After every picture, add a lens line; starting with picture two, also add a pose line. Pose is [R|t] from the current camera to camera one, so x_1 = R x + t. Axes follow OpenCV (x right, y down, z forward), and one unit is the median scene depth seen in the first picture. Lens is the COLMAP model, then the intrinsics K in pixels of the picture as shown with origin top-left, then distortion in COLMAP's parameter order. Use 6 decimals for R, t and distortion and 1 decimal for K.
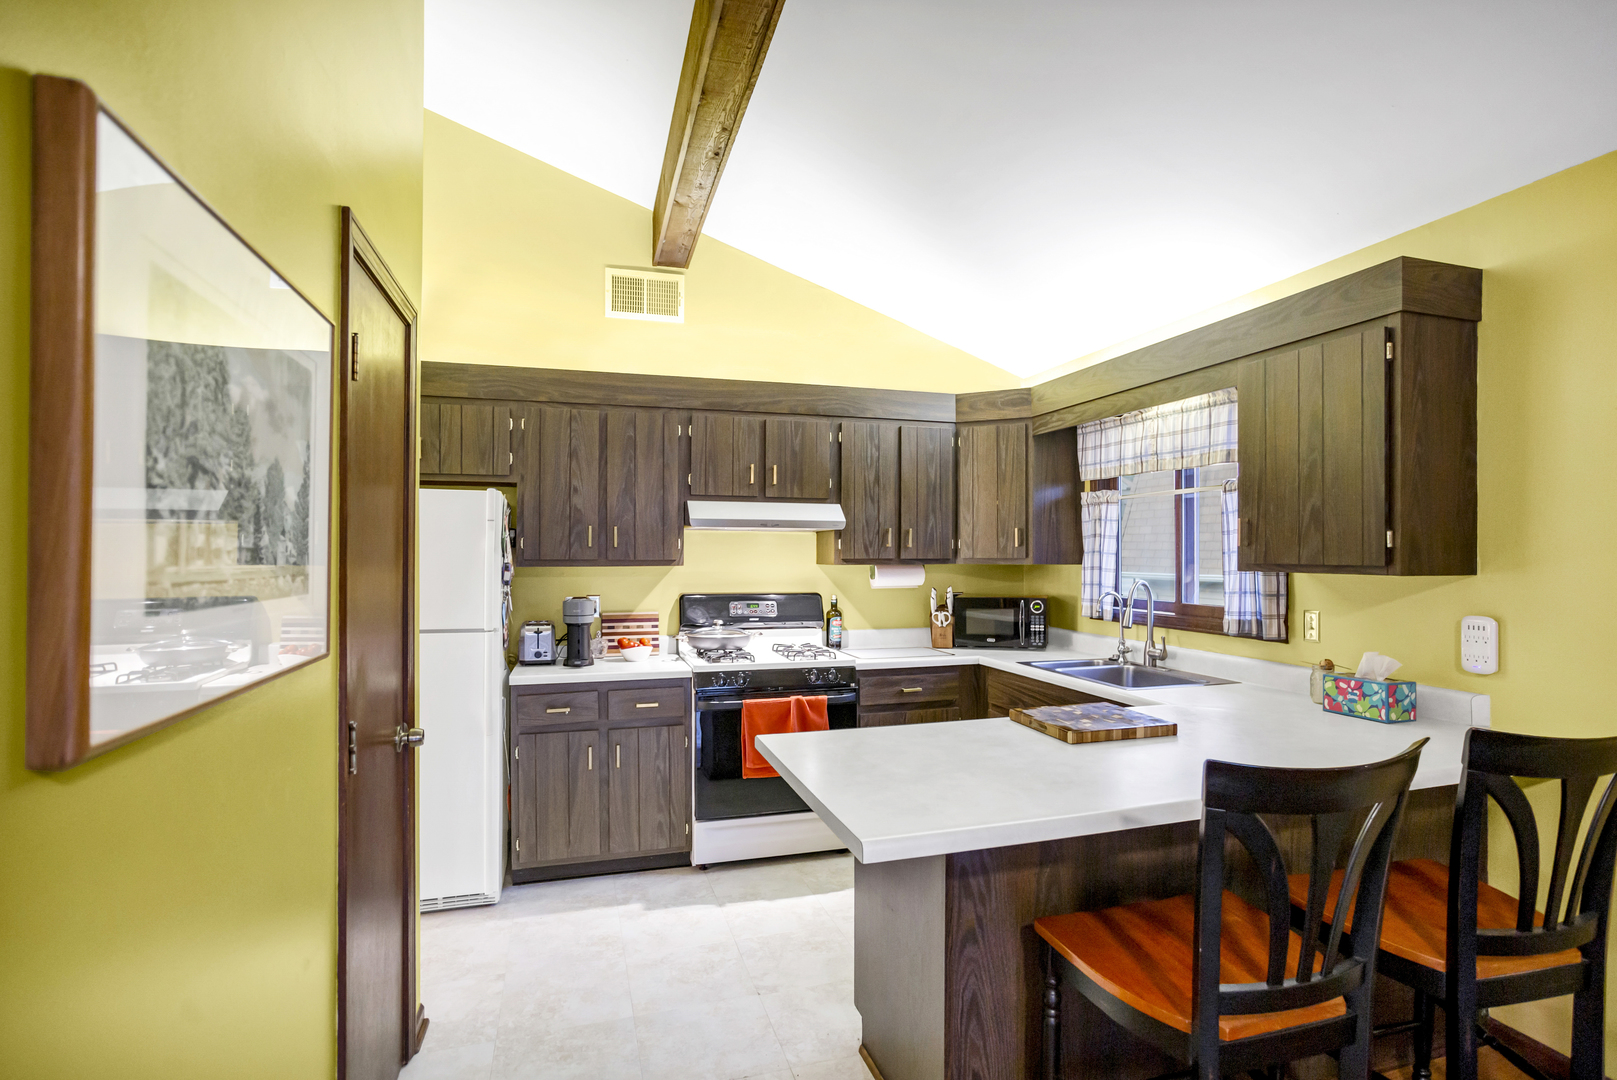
lens RADIAL K [[820.6, 0, 850.1], [0, 820.6, 555.2], [0, 0, 1]] dist [-0.063542, 0.029007]
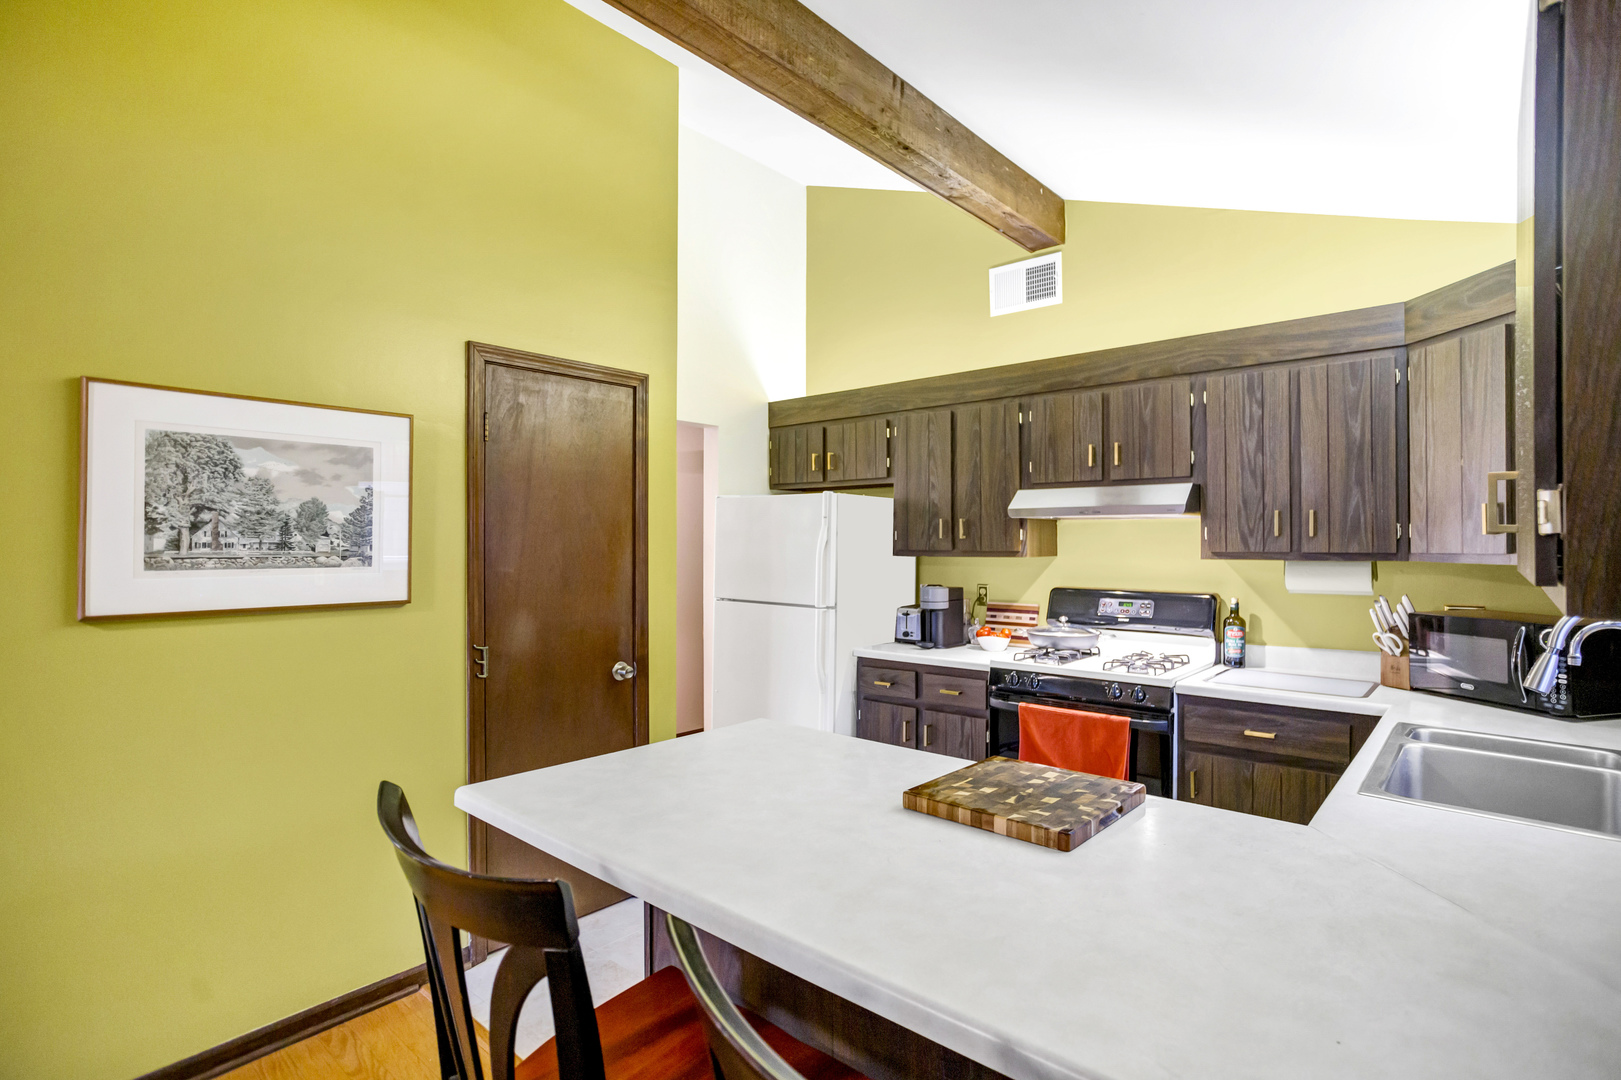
lens RADIAL K [[795.3, 0, 832.4], [0, 795.3, 535.6], [0, 0, 1]] dist [-0.049883, 0.038793]
pose [[0.514757, -0.007414, -0.857304, 0.474310], [-0.002551, 0.999945, -0.010179, -0.002624], [0.857332, 0.007427, 0.514709, 0.316830]]
